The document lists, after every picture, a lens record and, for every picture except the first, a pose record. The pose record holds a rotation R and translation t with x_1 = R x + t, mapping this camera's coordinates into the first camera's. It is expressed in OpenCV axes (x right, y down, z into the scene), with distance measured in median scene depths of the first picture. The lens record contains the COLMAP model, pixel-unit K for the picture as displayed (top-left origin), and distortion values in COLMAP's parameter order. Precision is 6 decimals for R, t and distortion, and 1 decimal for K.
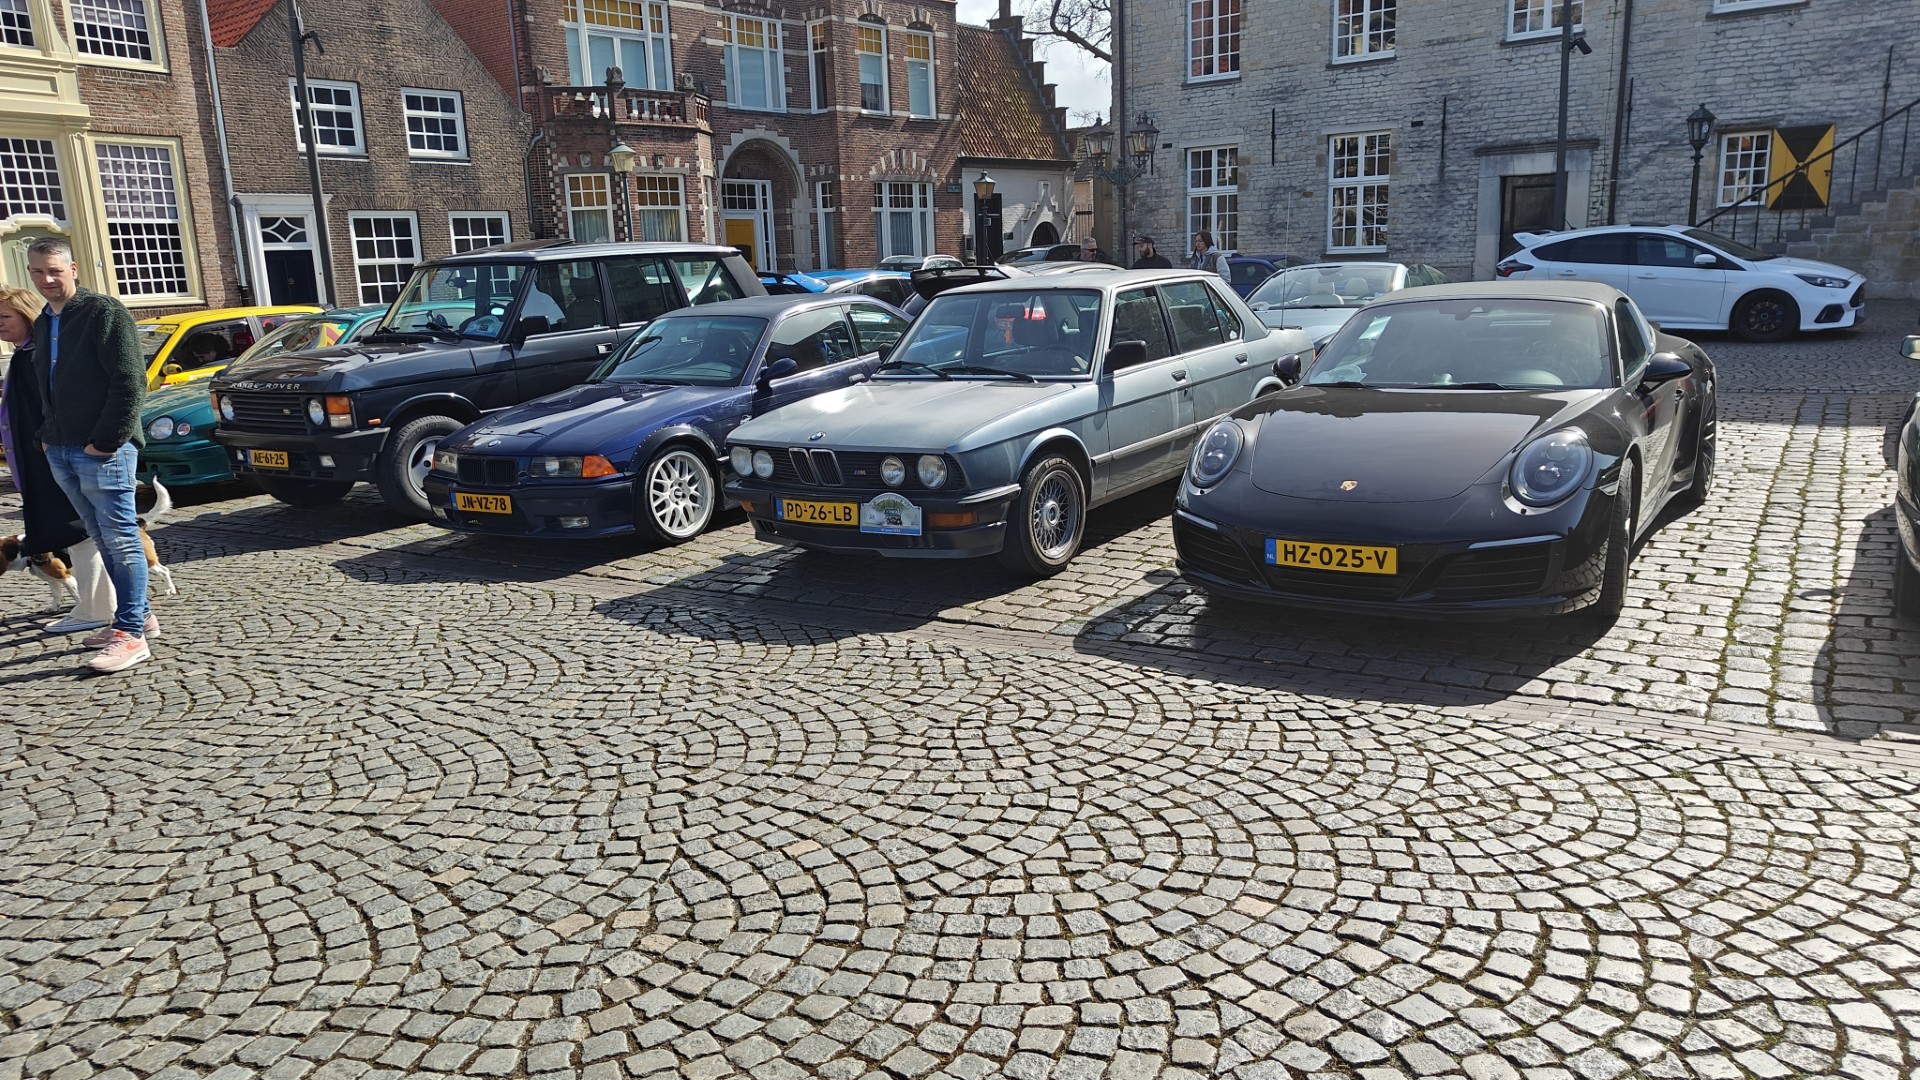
lens RADIAL K [[1334.0, 0, 968.5], [0, 1334.0, 537.0], [0, 0, 1]] dist [0.015154, -0.000646]
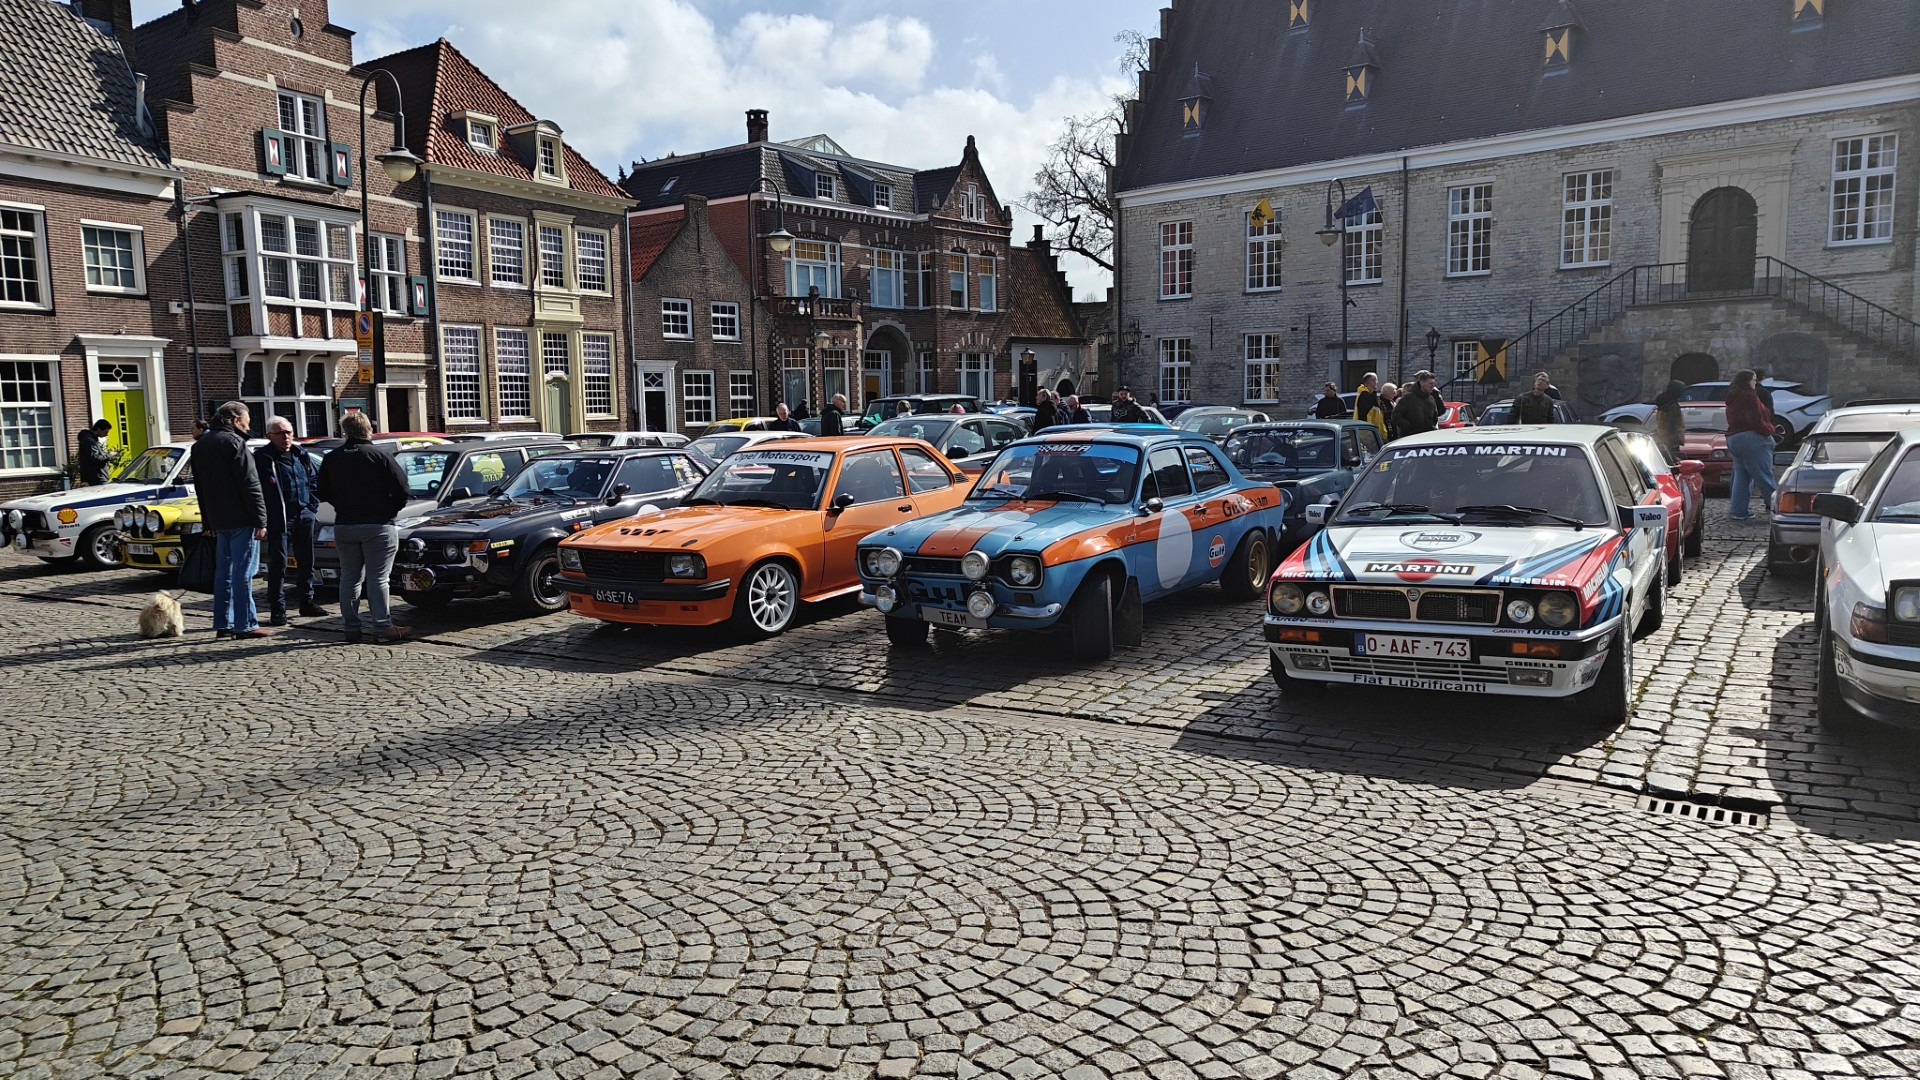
lens RADIAL K [[1334.0, 0, 954.6], [0, 1334.0, 539.7], [0, 0, 1]] dist [0.015154, -0.000646]
pose [[0.999819, 0.018624, -0.003977, -0.090397], [-0.018937, 0.994336, -0.104584, 0.151690], [0.002007, 0.104641, 0.994508, -0.703478]]
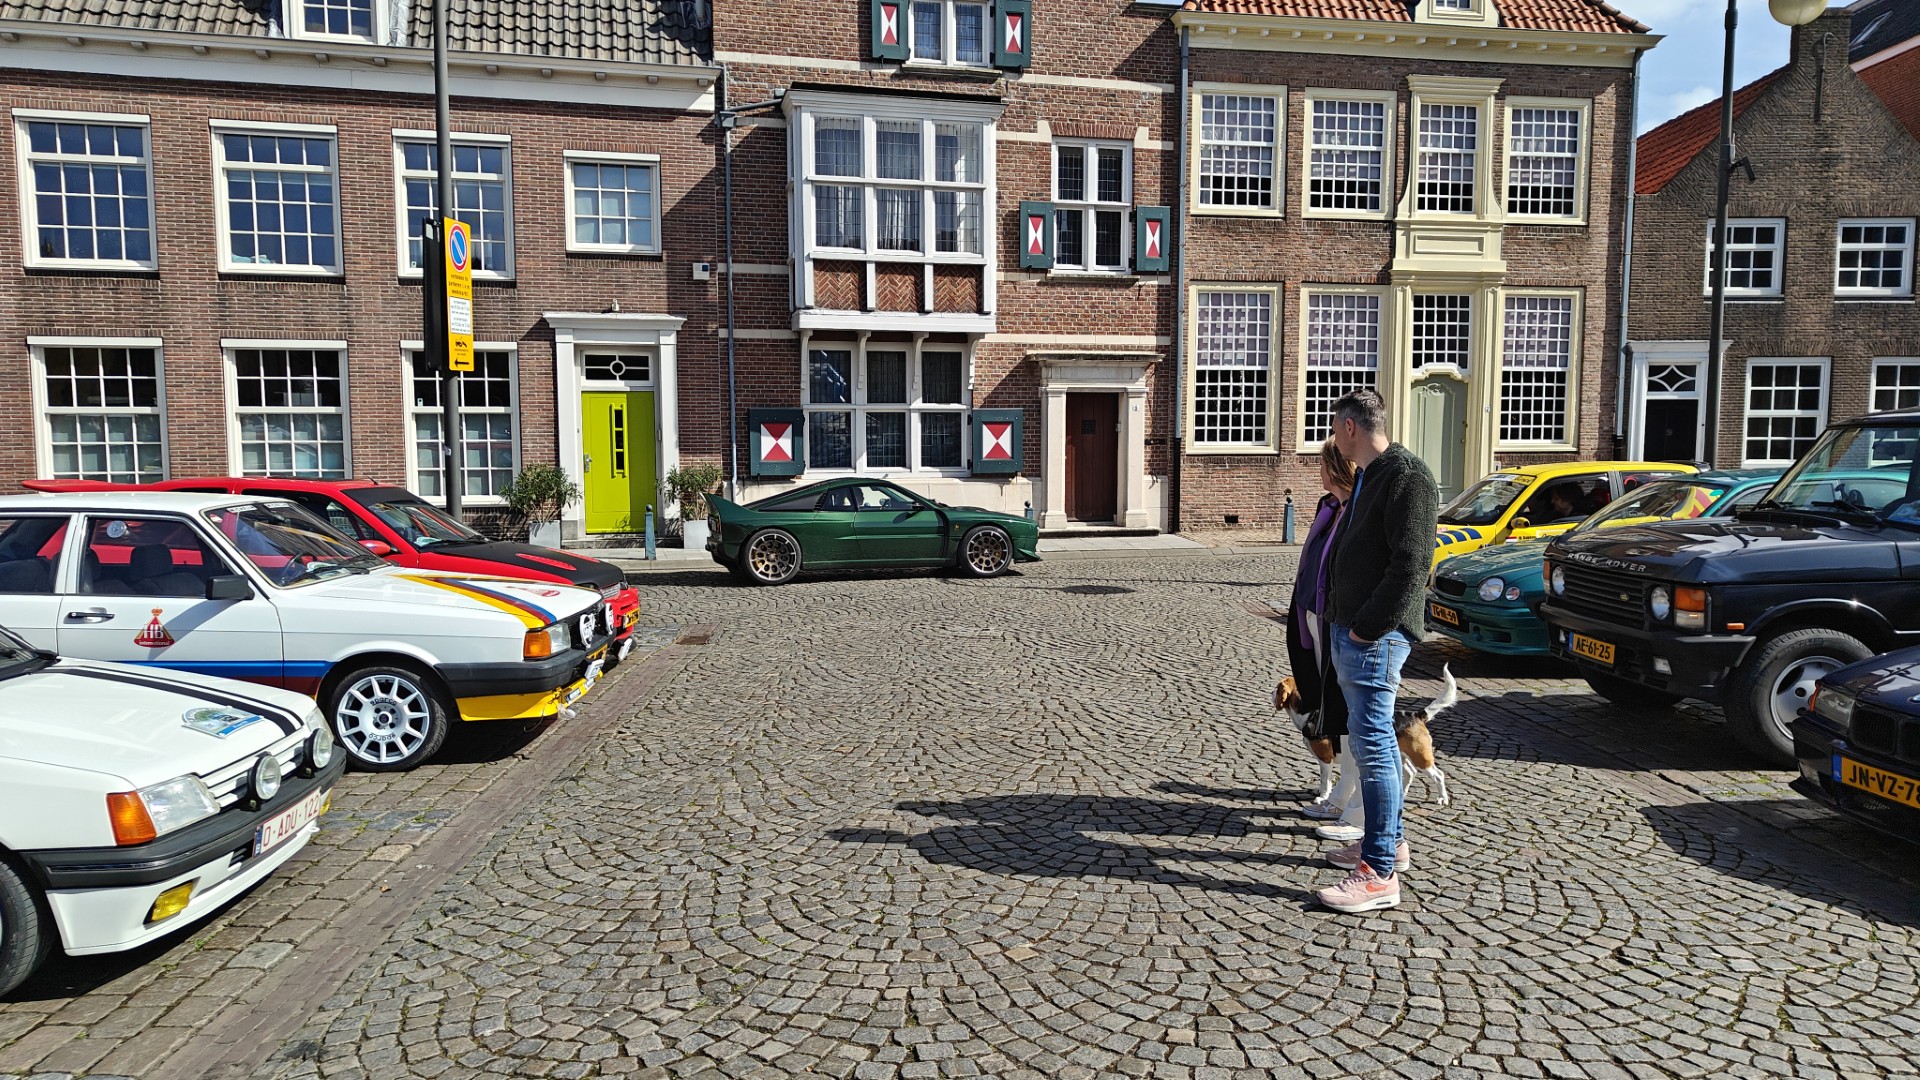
lens RADIAL K [[1334.0, 0, 975.7], [0, 1334.0, 539.5], [0, 0, 1]] dist [0.015154, -0.000646]
pose [[0.589230, 0.105346, -0.801068, -0.031919], [-0.189576, 0.981812, -0.010329, -0.015006], [0.785410, 0.157950, 0.598484, 0.067824]]
